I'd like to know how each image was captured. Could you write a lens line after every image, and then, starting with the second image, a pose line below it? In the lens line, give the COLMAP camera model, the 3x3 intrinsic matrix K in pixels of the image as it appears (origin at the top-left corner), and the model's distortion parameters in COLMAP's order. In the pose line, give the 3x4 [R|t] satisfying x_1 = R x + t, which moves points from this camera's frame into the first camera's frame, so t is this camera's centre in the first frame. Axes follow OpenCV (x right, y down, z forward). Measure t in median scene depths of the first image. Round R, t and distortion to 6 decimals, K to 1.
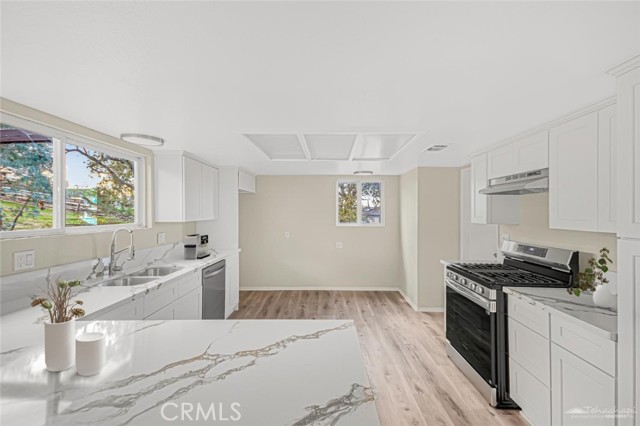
lens RADIAL K [[279.9, 0, 320.3], [0, 279.9, 211.2], [0, 0, 1]] dist [-0.010701, -0.001979]
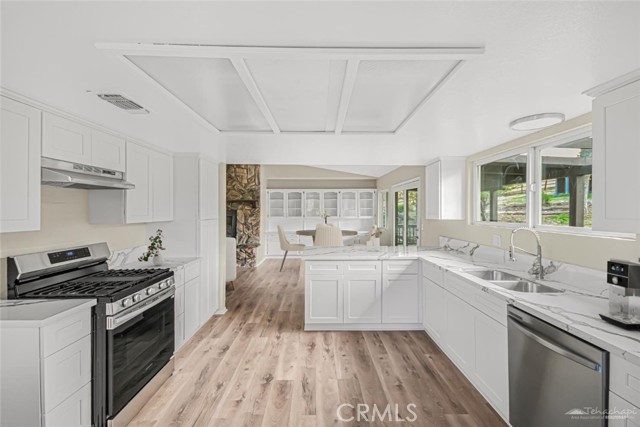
lens RADIAL K [[279.9, 0, 324.1], [0, 279.9, 207.8], [0, 0, 1]] dist [-0.010701, -0.001979]
pose [[-0.998943, 0.000599, -0.045965, 0.019452], [0.000654, 0.999999, -0.001189, -0.002940], [0.045965, -0.001218, -0.998942, 1.887225]]
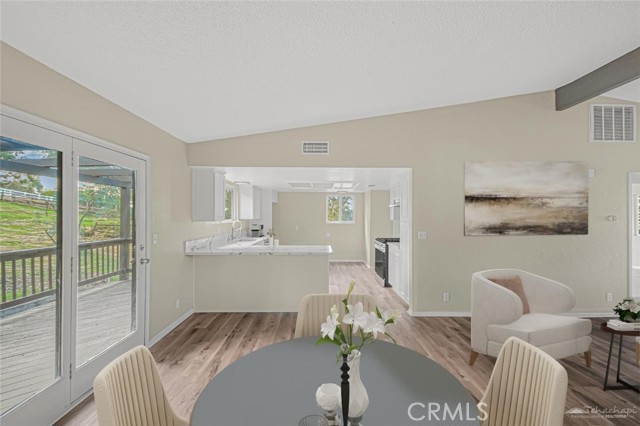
lens RADIAL K [[279.9, 0, 320.2], [0, 279.9, 214.5], [0, 0, 1]] dist [-0.010701, -0.001979]
pose [[0.999464, 0.004249, 0.032468, -0.049139], [-0.004291, 0.999990, 0.001207, 0.001534], [-0.032463, -0.001346, 0.999472, -1.006649]]
